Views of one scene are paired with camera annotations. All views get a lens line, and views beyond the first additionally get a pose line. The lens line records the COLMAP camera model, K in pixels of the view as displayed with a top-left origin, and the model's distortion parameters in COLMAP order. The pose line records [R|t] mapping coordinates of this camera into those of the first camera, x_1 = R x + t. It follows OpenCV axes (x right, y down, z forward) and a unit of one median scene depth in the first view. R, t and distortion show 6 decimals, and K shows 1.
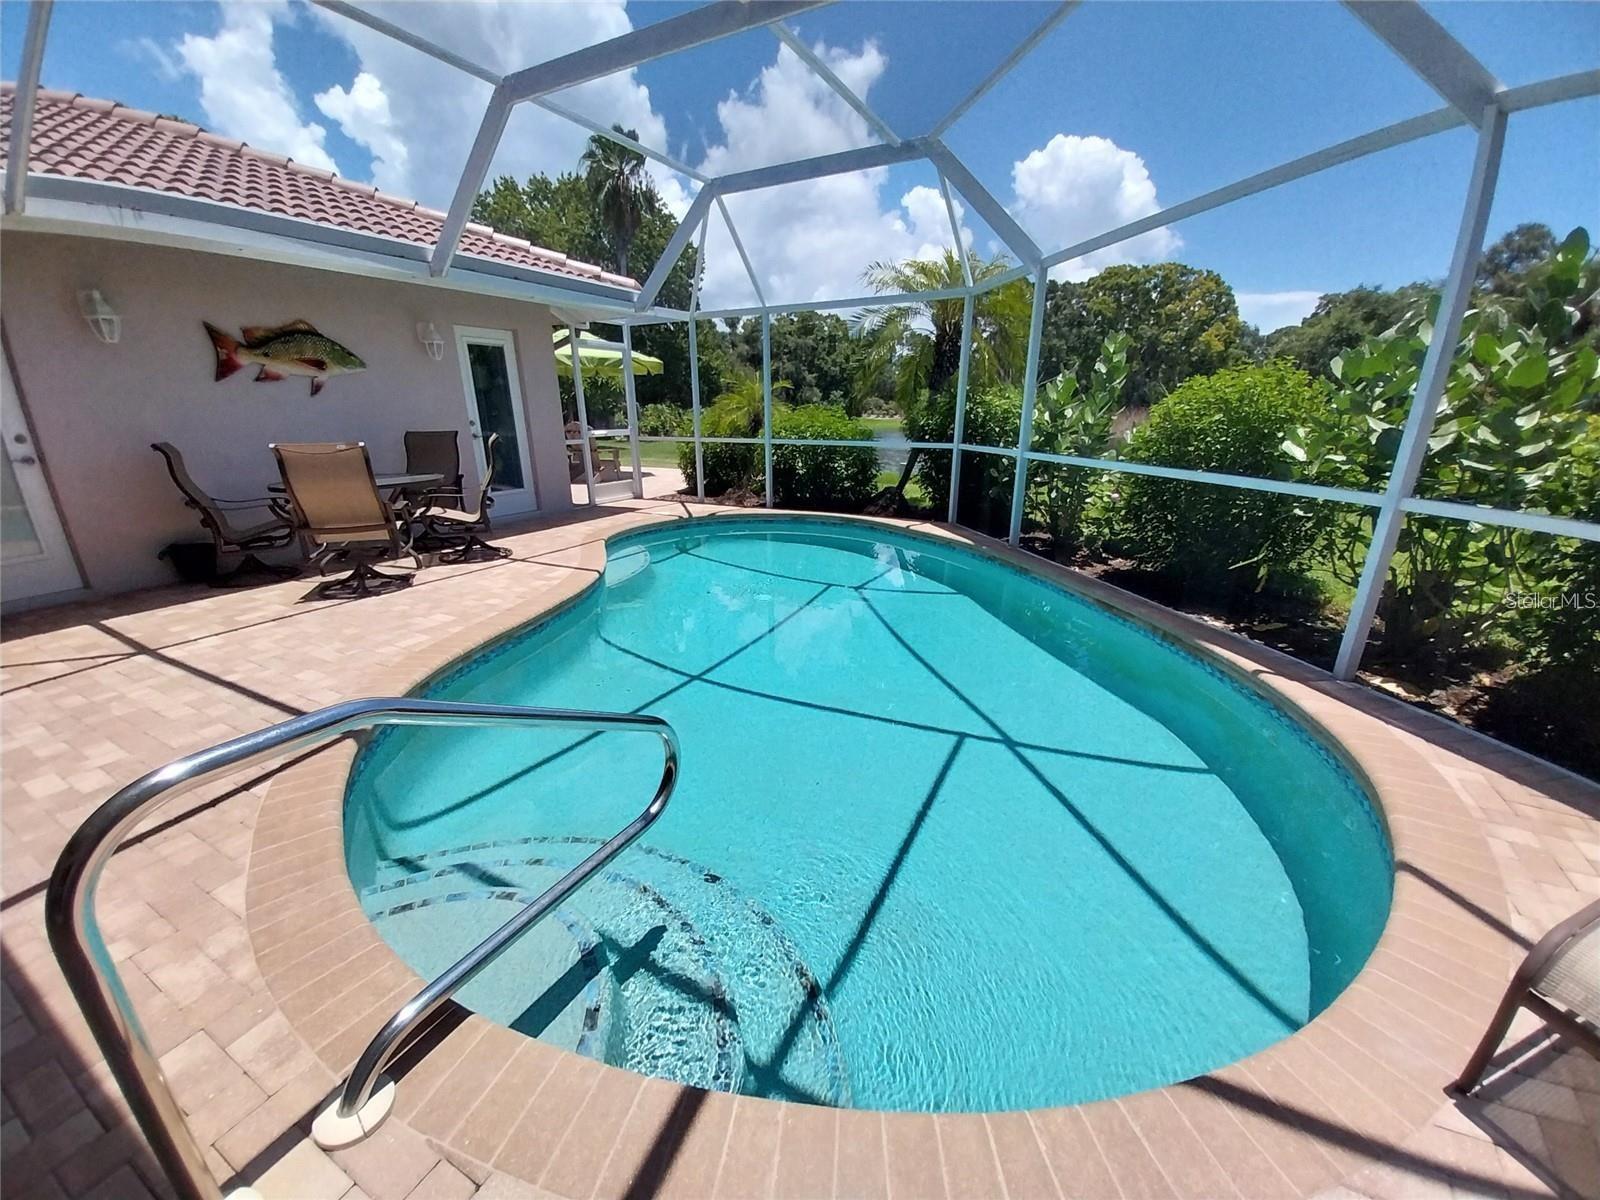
lens RADIAL K [[634.4, 0, 797.0], [0, 634.4, 631.4], [0, 0, 1]] dist [-0.008905, -0.000244]
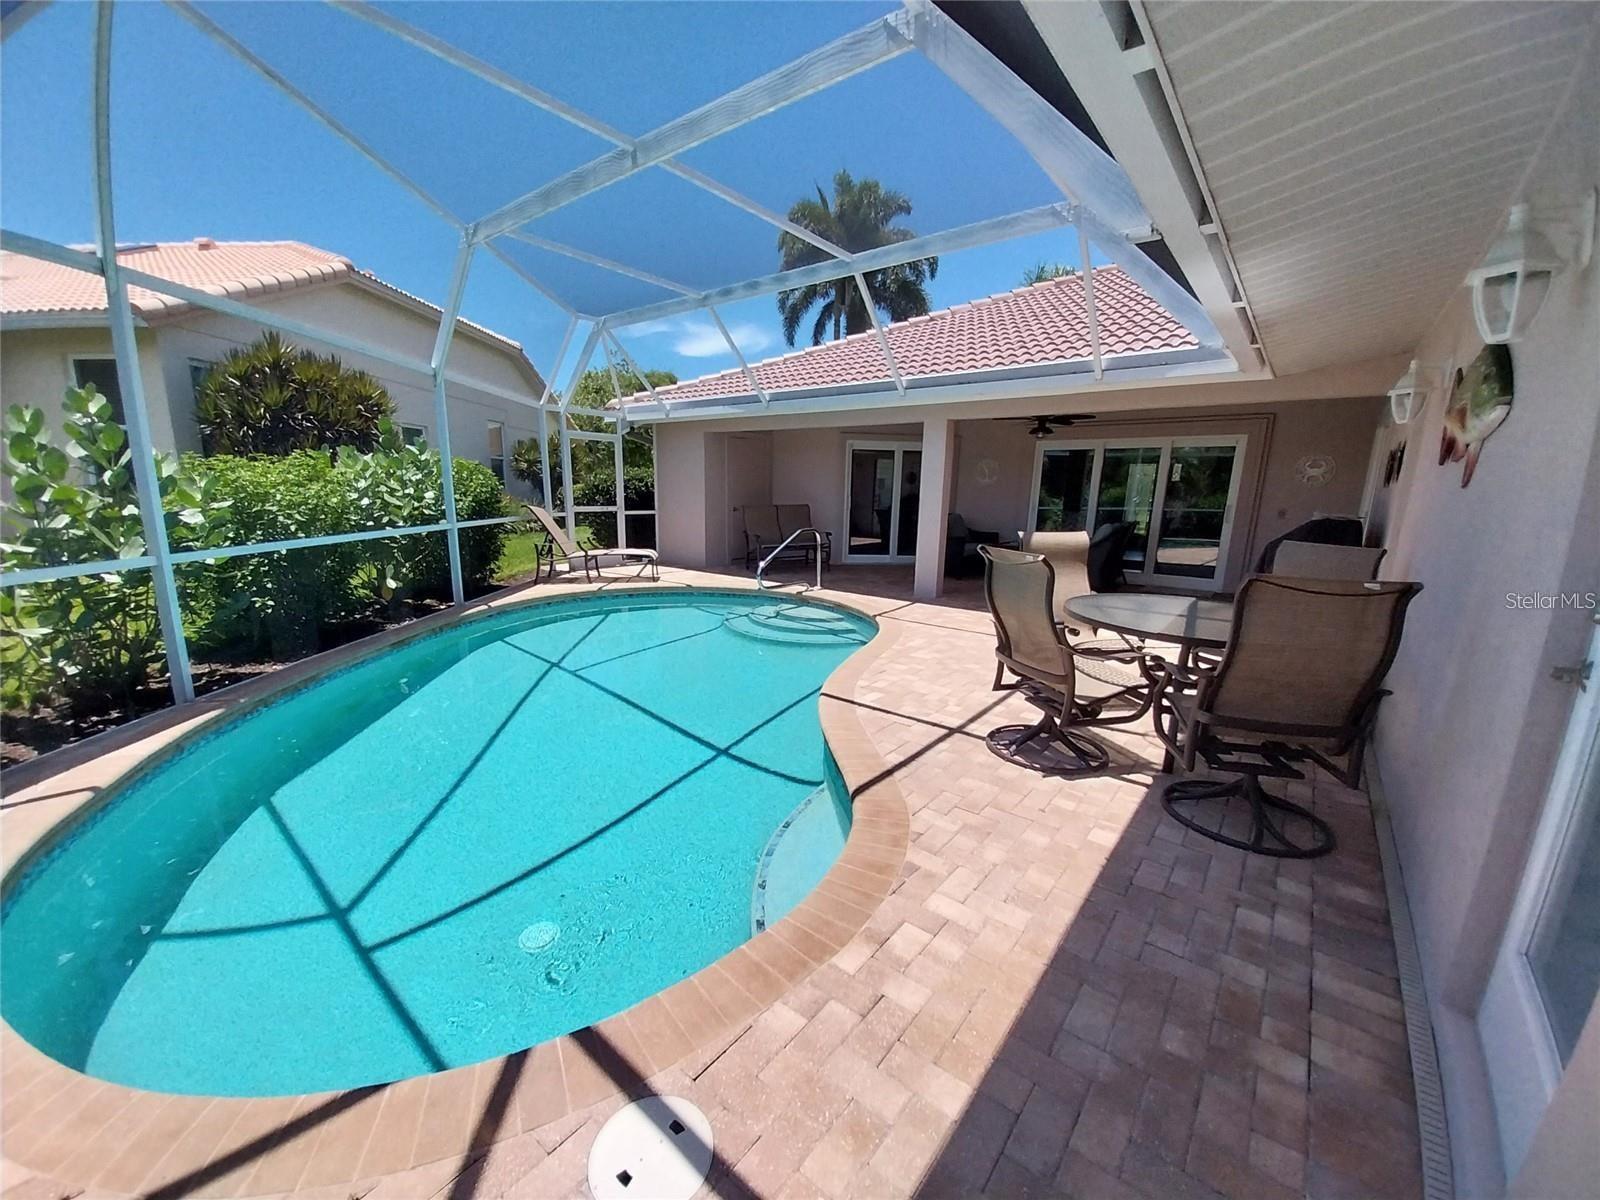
lens RADIAL K [[634.4, 0, 797.0], [0, 634.4, 631.4], [0, 0, 1]] dist [-0.008905, -0.000244]
pose [[-0.982400, -0.054131, 0.178771, -0.451824], [0.048762, 0.849577, 0.525206, -0.616842], [-0.180310, 0.524680, -0.831985, 1.731293]]
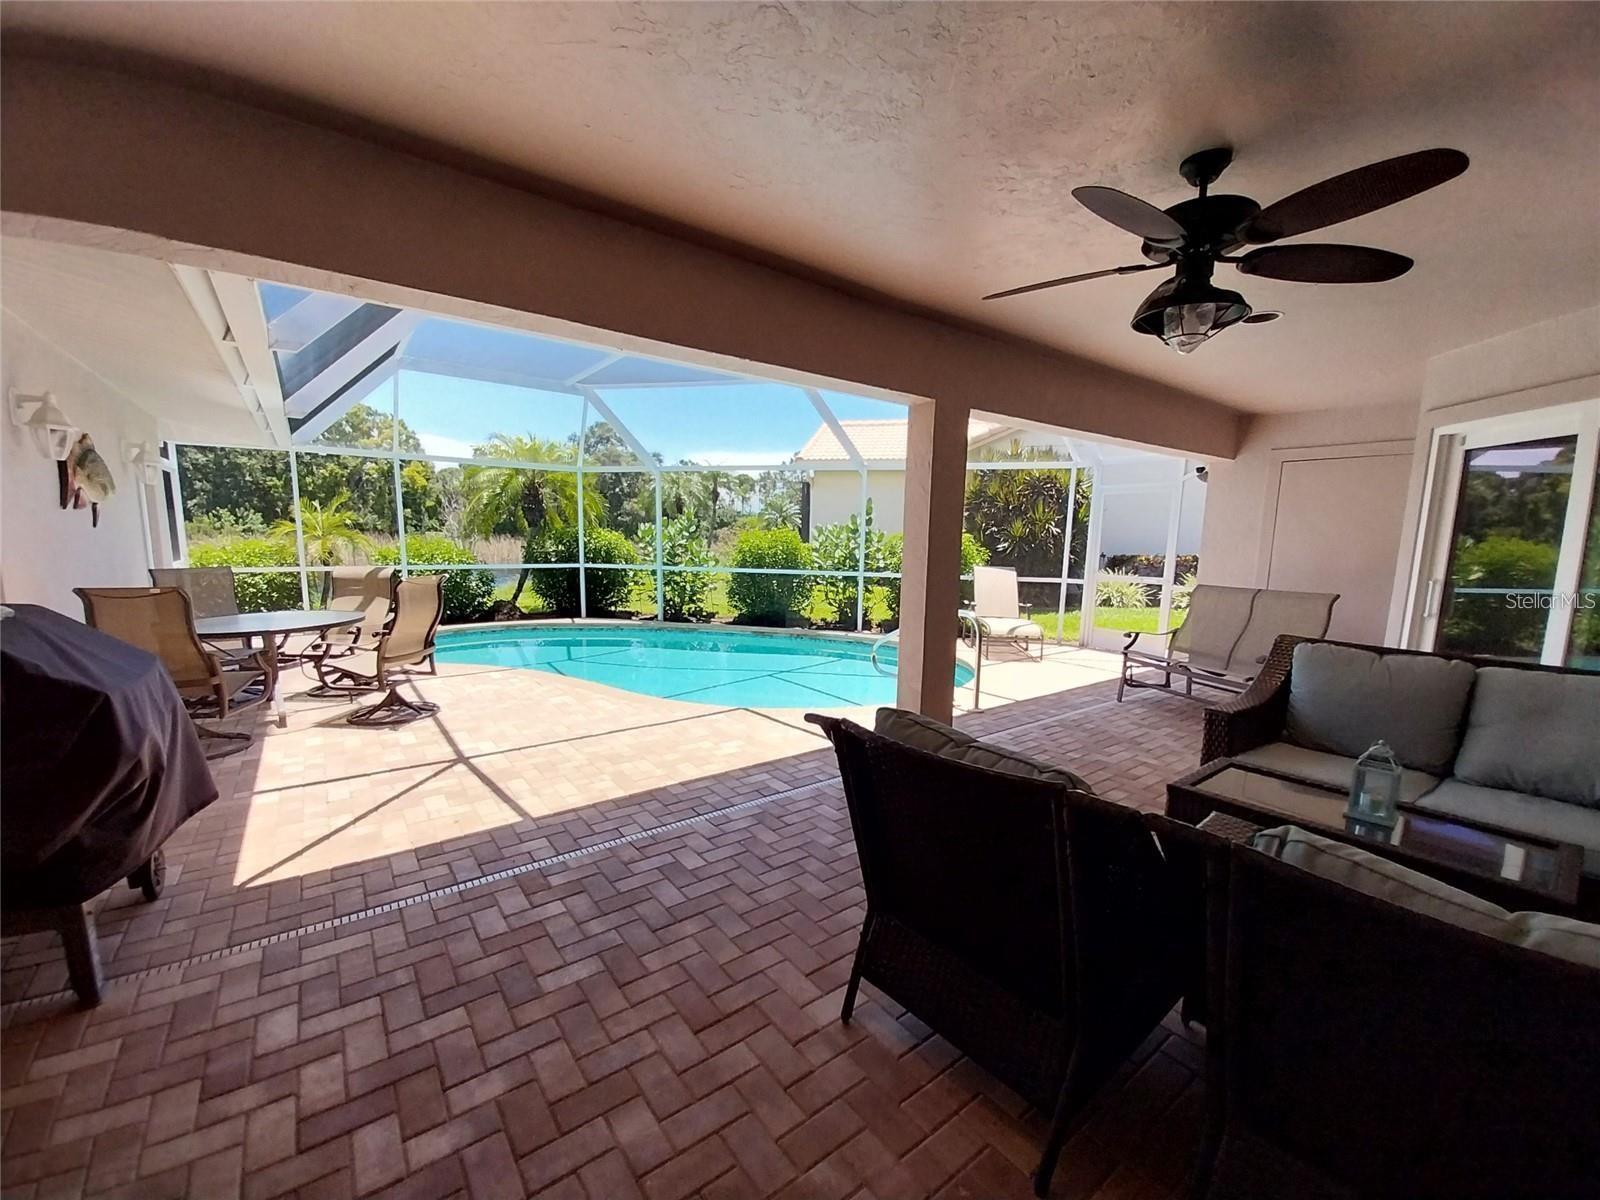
lens RADIAL K [[634.4, 0, 797.0], [0, 634.4, 631.4], [0, 0, 1]] dist [-0.008905, -0.000244]
pose [[0.409377, -0.120202, 0.904412, -1.274495], [0.282903, 0.959148, -0.000578, -0.011837], [-0.867396, 0.256098, 0.426659, -0.014845]]
